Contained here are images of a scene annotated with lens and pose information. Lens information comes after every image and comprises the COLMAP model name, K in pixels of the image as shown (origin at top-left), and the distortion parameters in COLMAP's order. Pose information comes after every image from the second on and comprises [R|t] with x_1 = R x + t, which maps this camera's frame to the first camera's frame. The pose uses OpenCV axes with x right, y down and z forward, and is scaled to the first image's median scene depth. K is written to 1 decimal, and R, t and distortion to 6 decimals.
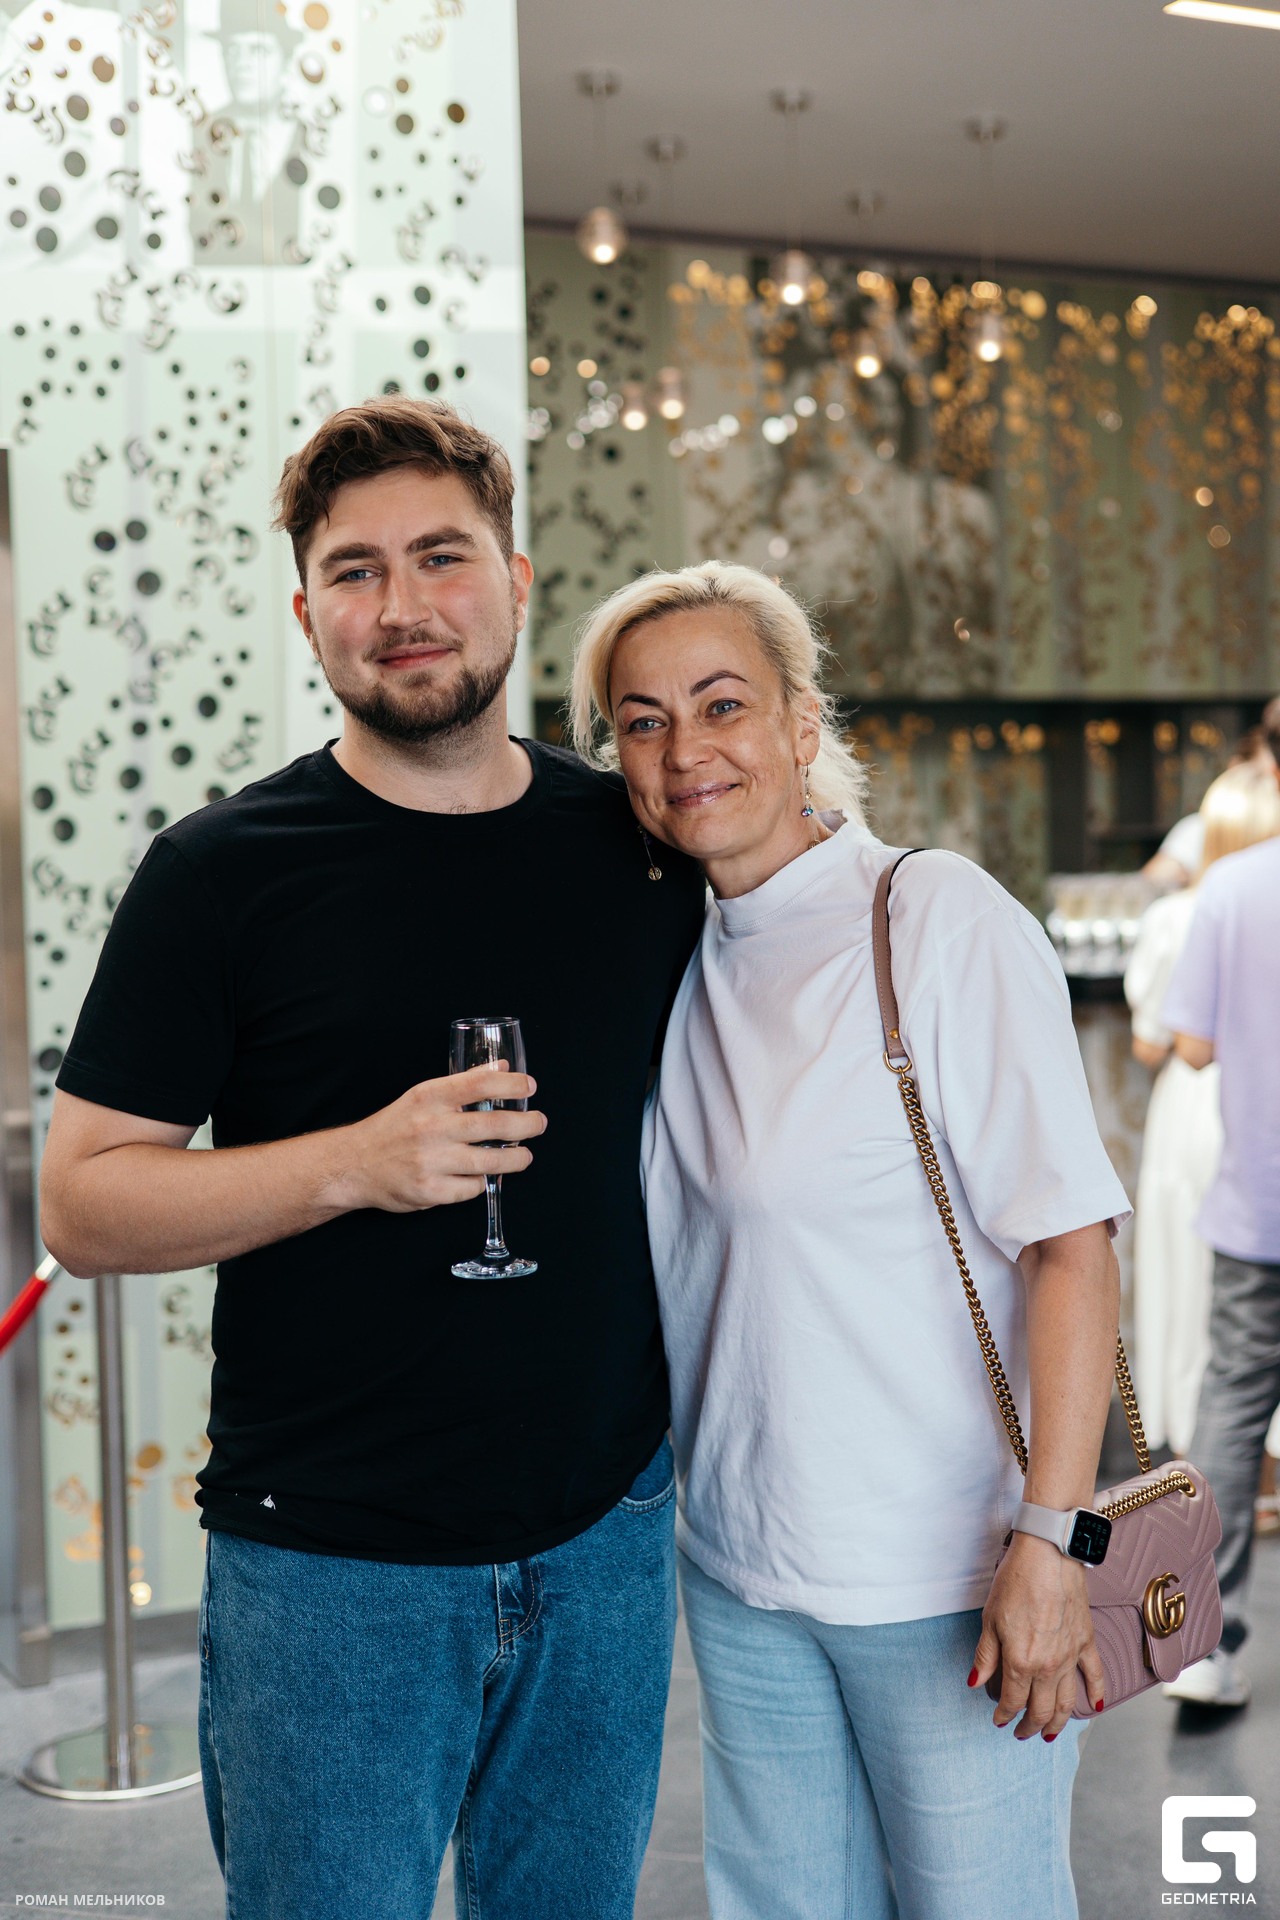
lens RADIAL K [[2652.6, 0, 623.8], [0, 2652.6, 958.6], [0, 0, 1]] dist [0.019238, 0.000000]
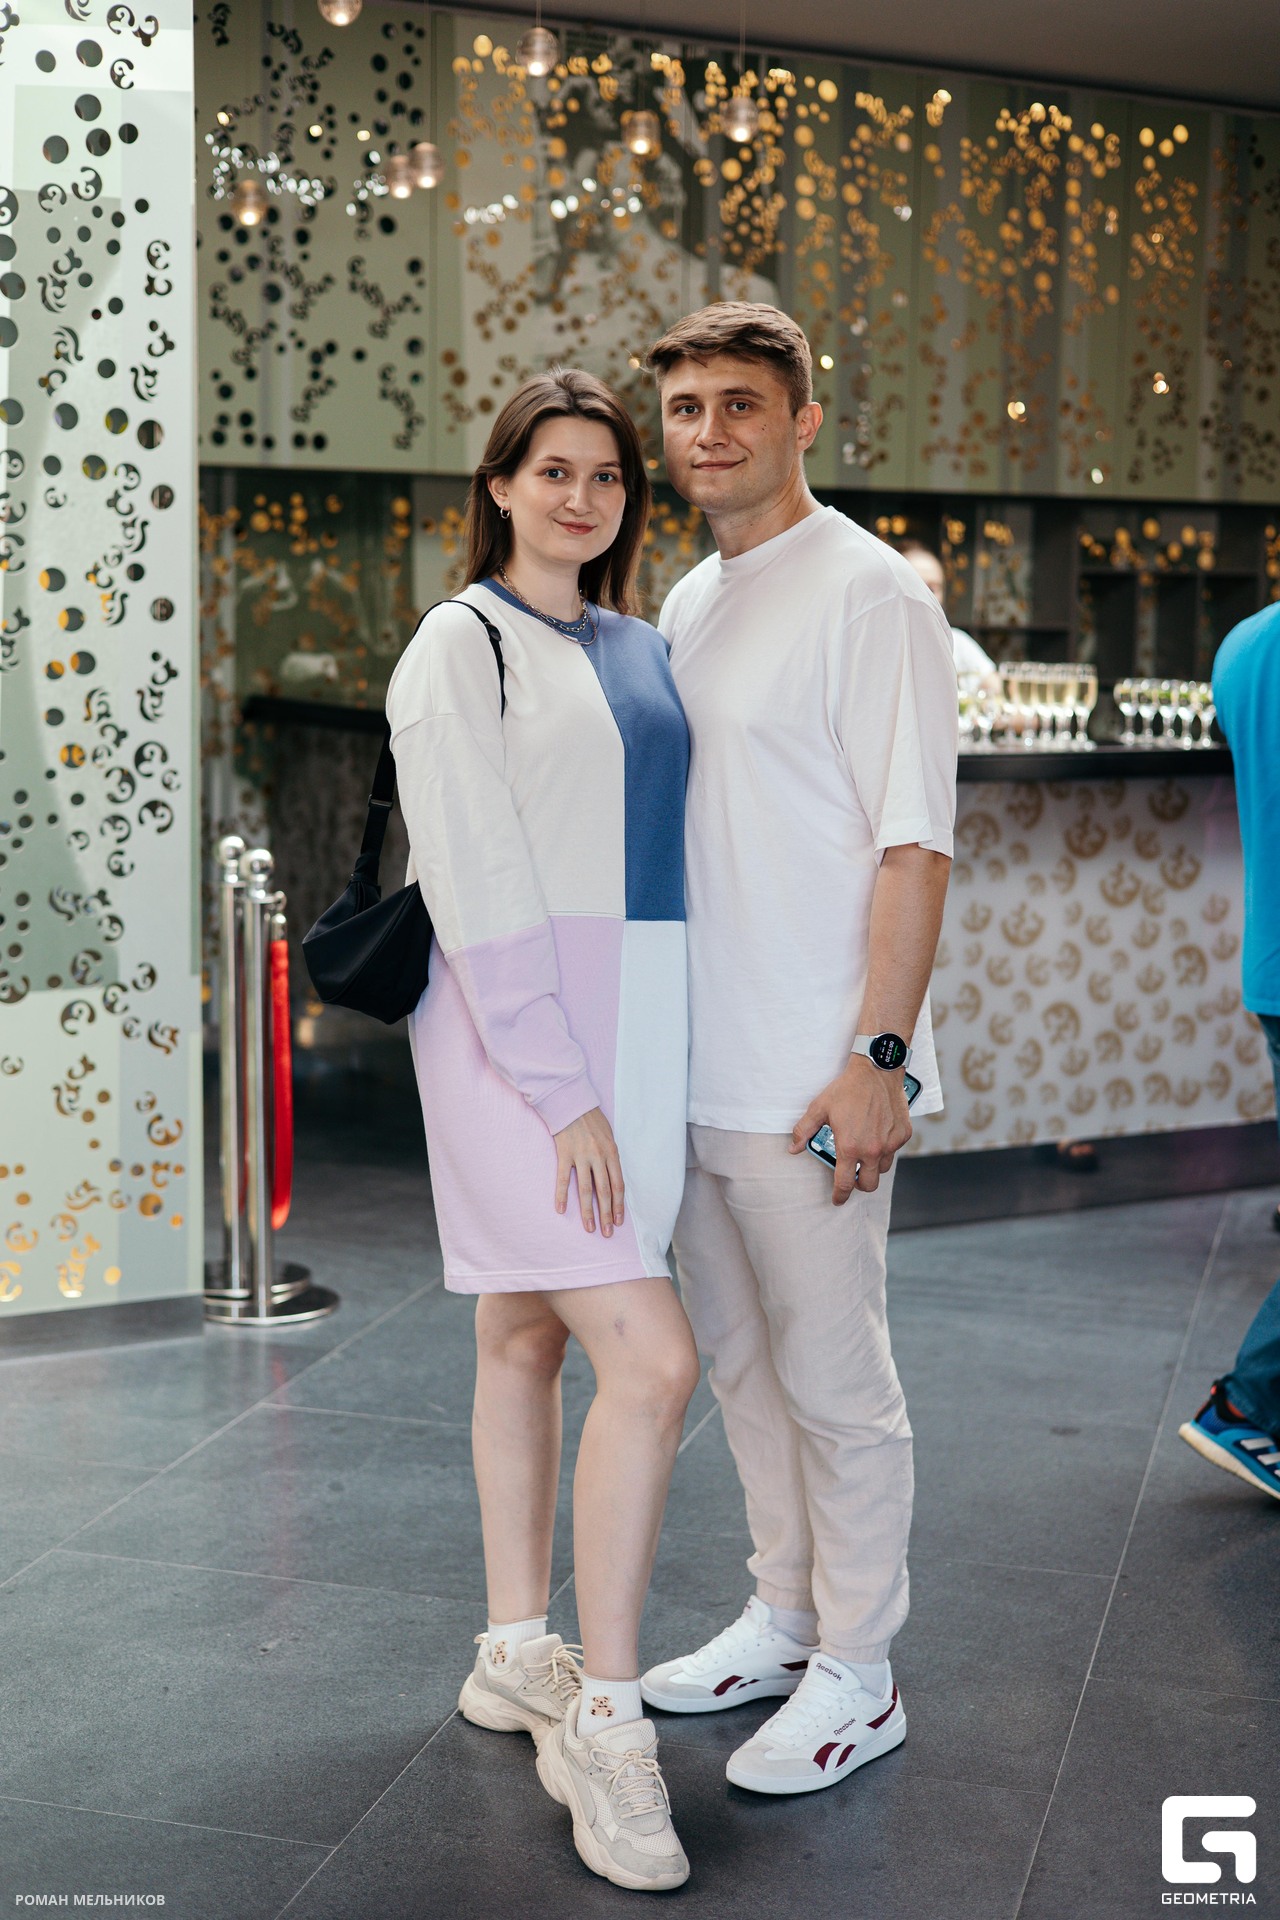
lens RADIAL K [[2652.6, 0, 646.7], [0, 2652.6, 952.0], [0, 0, 1]] dist [0.019238, 0.000000]
pose [[0.999067, 0.031258, 0.029792, 0.071798], [-0.033458, 0.996512, 0.076454, 0.002882], [-0.027298, -0.077379, 0.996628, -0.020822]]
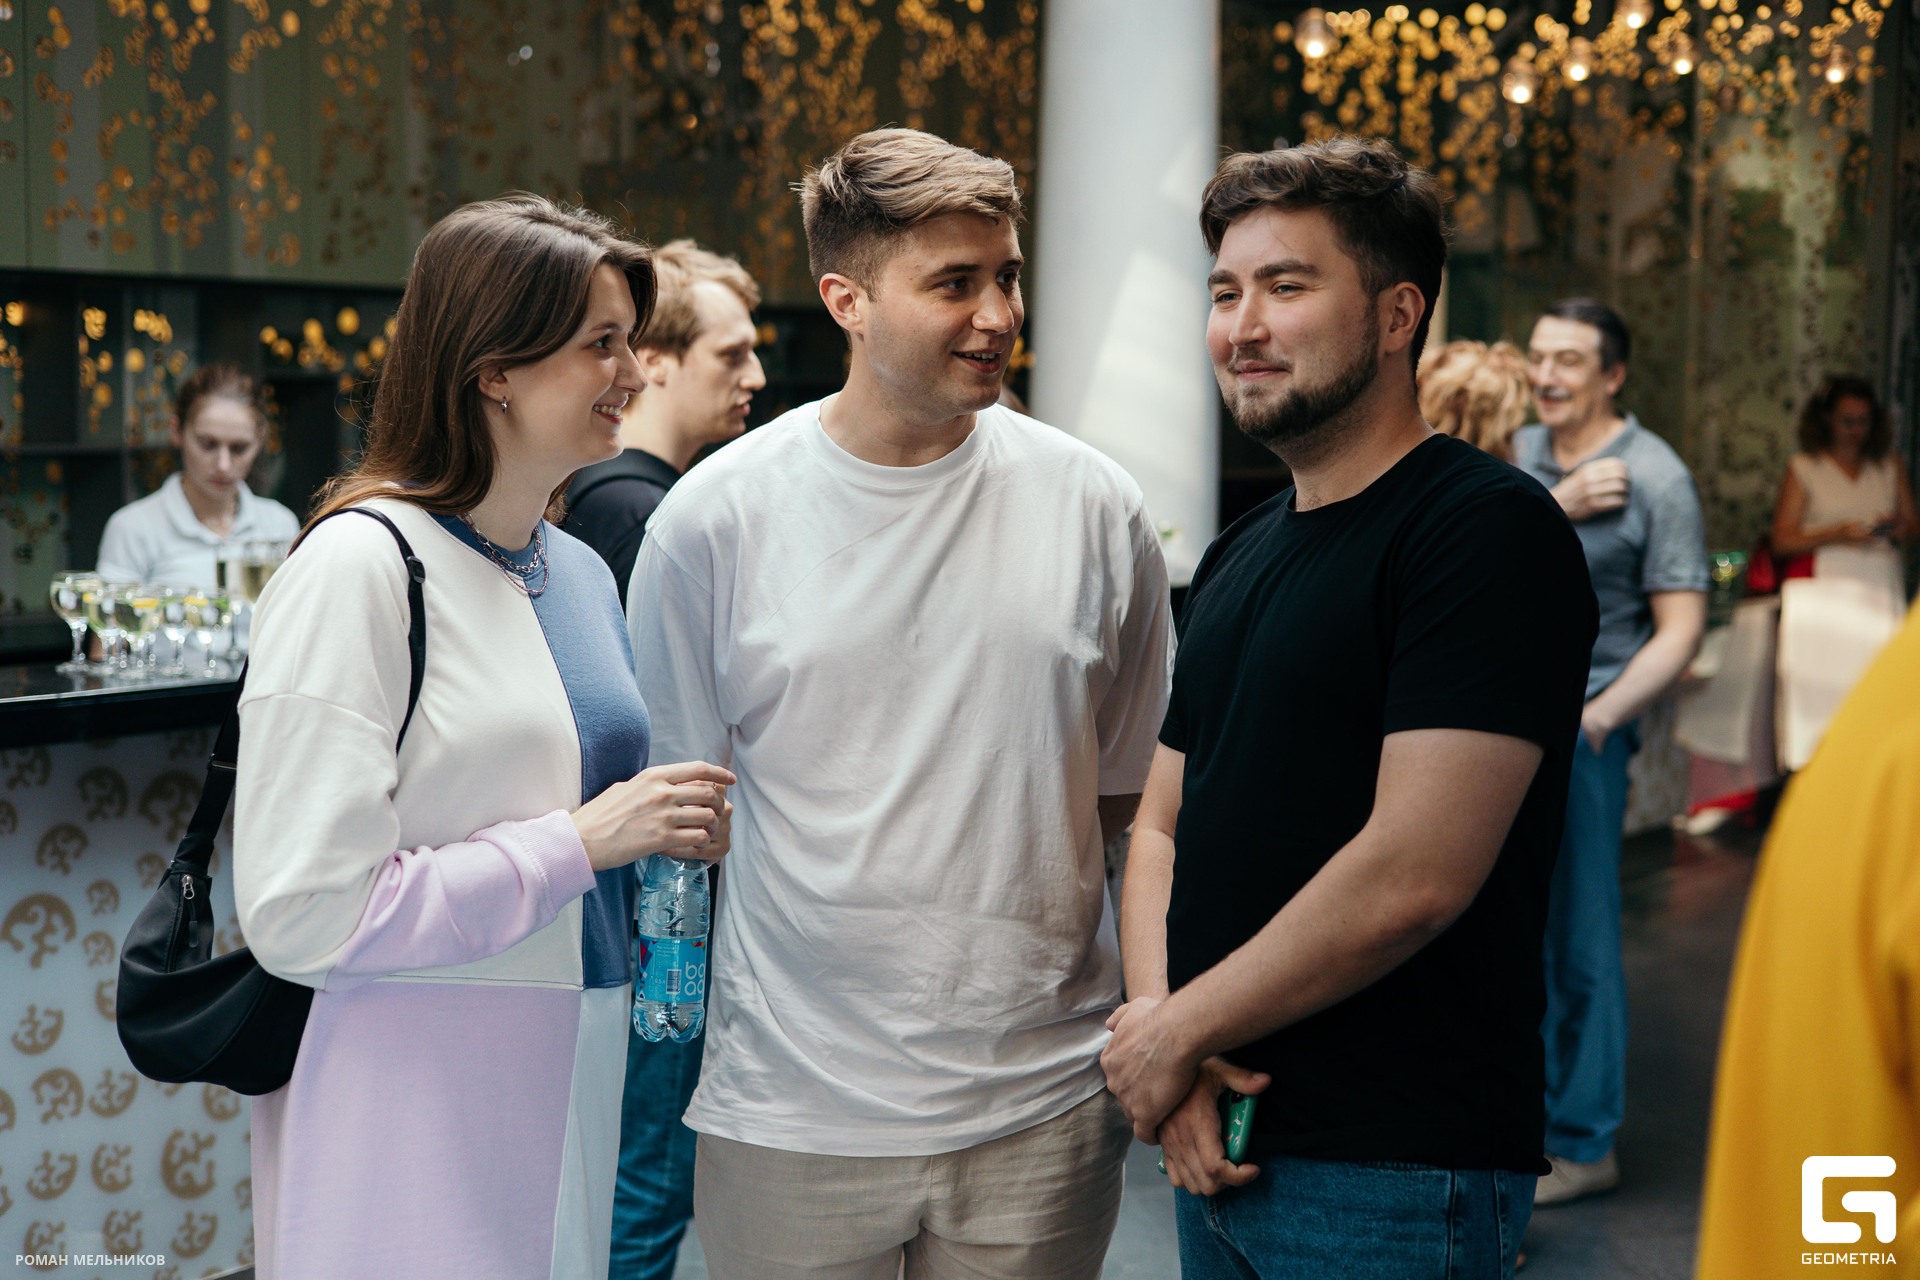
lens RADIAL K [[2652.6, 0, 952.5], [0, 2652.6, 640.0], [0, 0, 1]] dist [0.019238, 0.000000]
pose [[0.896102, -0.007265, 0.443788, 0.099075], [-0.010041, 0.999278, 0.036632, -0.026722], [-0.443734, -0.037282, 0.895383, 0.232300]]
